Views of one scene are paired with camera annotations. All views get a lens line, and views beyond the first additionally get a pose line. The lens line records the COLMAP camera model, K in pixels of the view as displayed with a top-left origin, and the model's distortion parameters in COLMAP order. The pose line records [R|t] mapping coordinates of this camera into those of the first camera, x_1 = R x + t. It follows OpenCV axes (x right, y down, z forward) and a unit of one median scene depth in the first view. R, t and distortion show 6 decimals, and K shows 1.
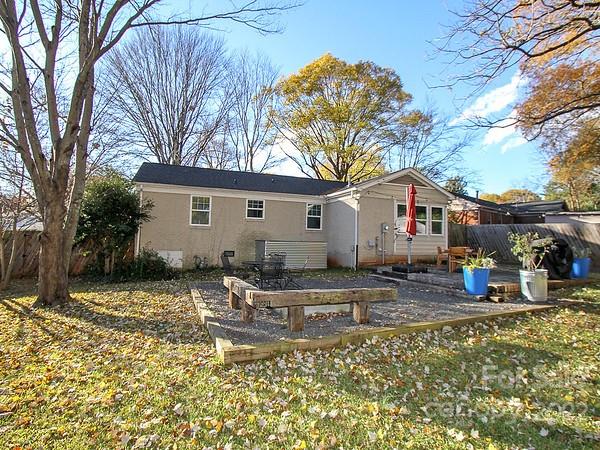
lens RADIAL K [[311.1, 0, 300.2], [0, 311.1, 224.5], [0, 0, 1]] dist [-0.026960, 0.007497]
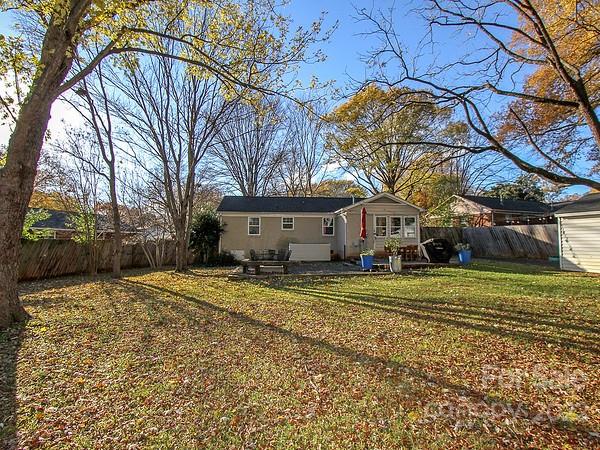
lens RADIAL K [[311.1, 0, 300.9], [0, 311.1, 224.0], [0, 0, 1]] dist [-0.026960, 0.007497]
pose [[0.958813, -0.035648, -0.281793, 0.425800], [0.032153, 0.999338, -0.017018, -0.020566], [0.282213, 0.007257, 0.959324, -0.580636]]
